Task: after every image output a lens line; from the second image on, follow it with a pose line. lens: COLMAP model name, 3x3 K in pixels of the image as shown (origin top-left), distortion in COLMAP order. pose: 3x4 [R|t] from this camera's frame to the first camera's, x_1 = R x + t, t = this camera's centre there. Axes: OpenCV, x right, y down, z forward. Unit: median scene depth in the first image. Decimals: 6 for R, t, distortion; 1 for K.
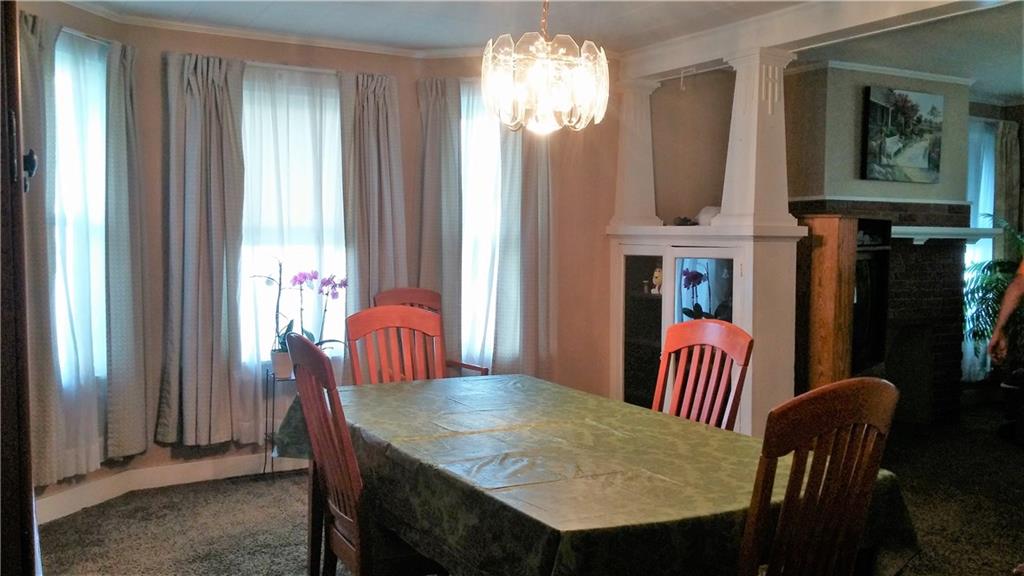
lens RADIAL K [[789.4, 0, 512.0], [0, 789.4, 288.0], [0, 0, 1]] dist [0.084580, -0.092099]
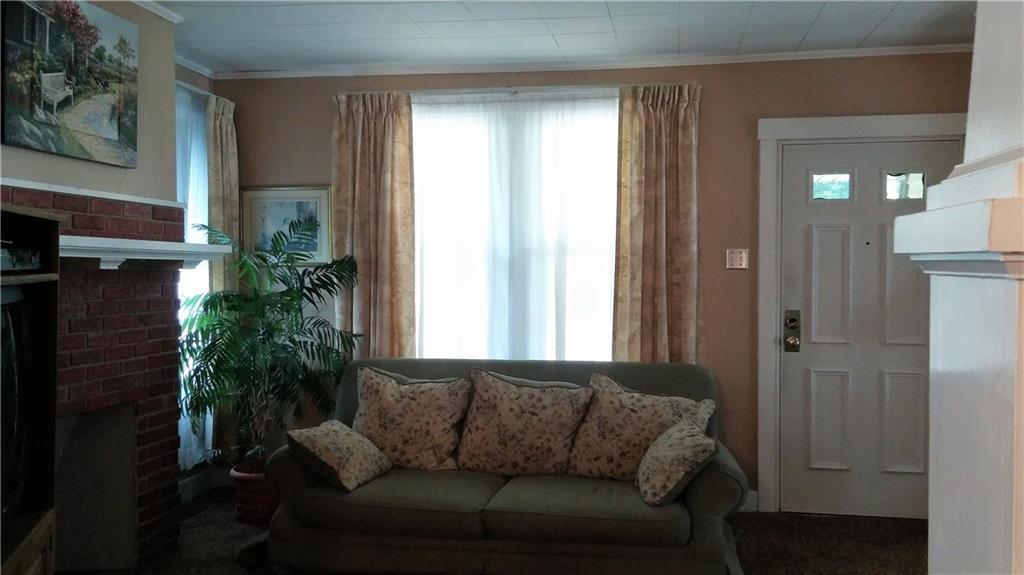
lens RADIAL K [[789.4, 0, 512.0], [0, 789.4, 287.5], [0, 0, 1]] dist [0.084580, -0.092099]
pose [[0.577517, -0.016483, 0.816213, 0.199501], [0.034596, 0.999392, -0.004296, -0.027905], [-0.815646, 0.030718, 0.577736, 0.421352]]
